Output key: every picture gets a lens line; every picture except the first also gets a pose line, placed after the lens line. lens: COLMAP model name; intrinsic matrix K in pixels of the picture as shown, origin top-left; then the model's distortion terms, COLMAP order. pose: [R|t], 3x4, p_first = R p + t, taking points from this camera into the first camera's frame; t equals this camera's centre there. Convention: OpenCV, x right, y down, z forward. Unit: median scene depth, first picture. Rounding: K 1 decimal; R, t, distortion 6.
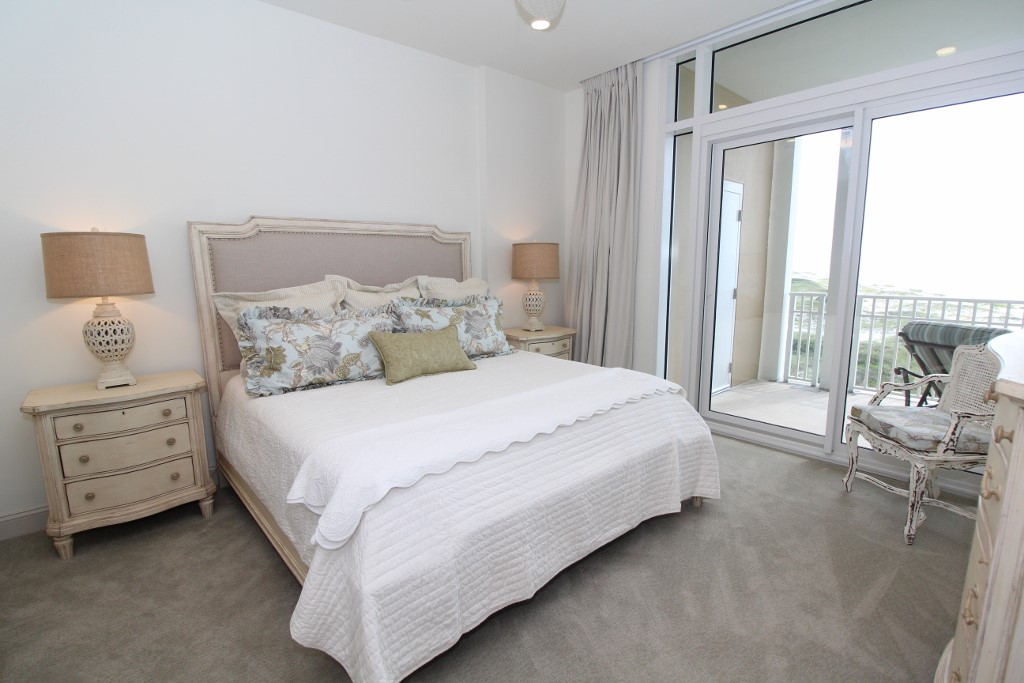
lens RADIAL K [[457.0, 0, 512.0], [0, 457.0, 341.5], [0, 0, 1]] dist [-0.027618, -0.000087]
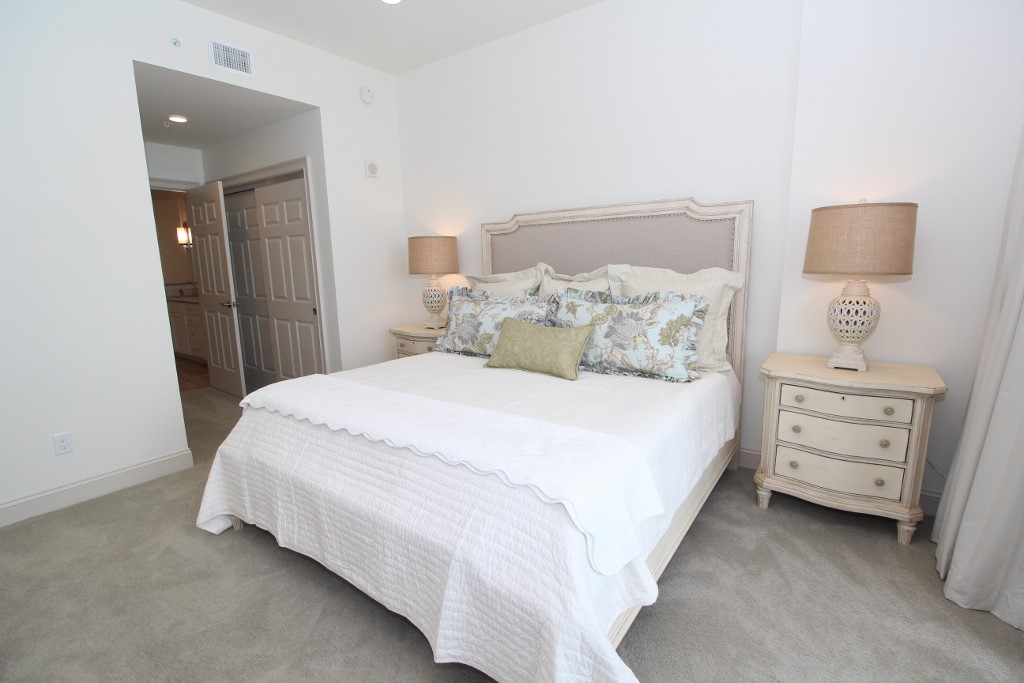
lens RADIAL K [[508.6, 0, 512.0], [0, 508.6, 341.5], [0, 0, 1]] dist [0.000069, -0.000158]
pose [[0.200715, 0.159554, -0.966569, 0.664626], [-0.141557, 0.981017, 0.132544, -0.097638], [0.969368, 0.110221, 0.219490, 0.592282]]
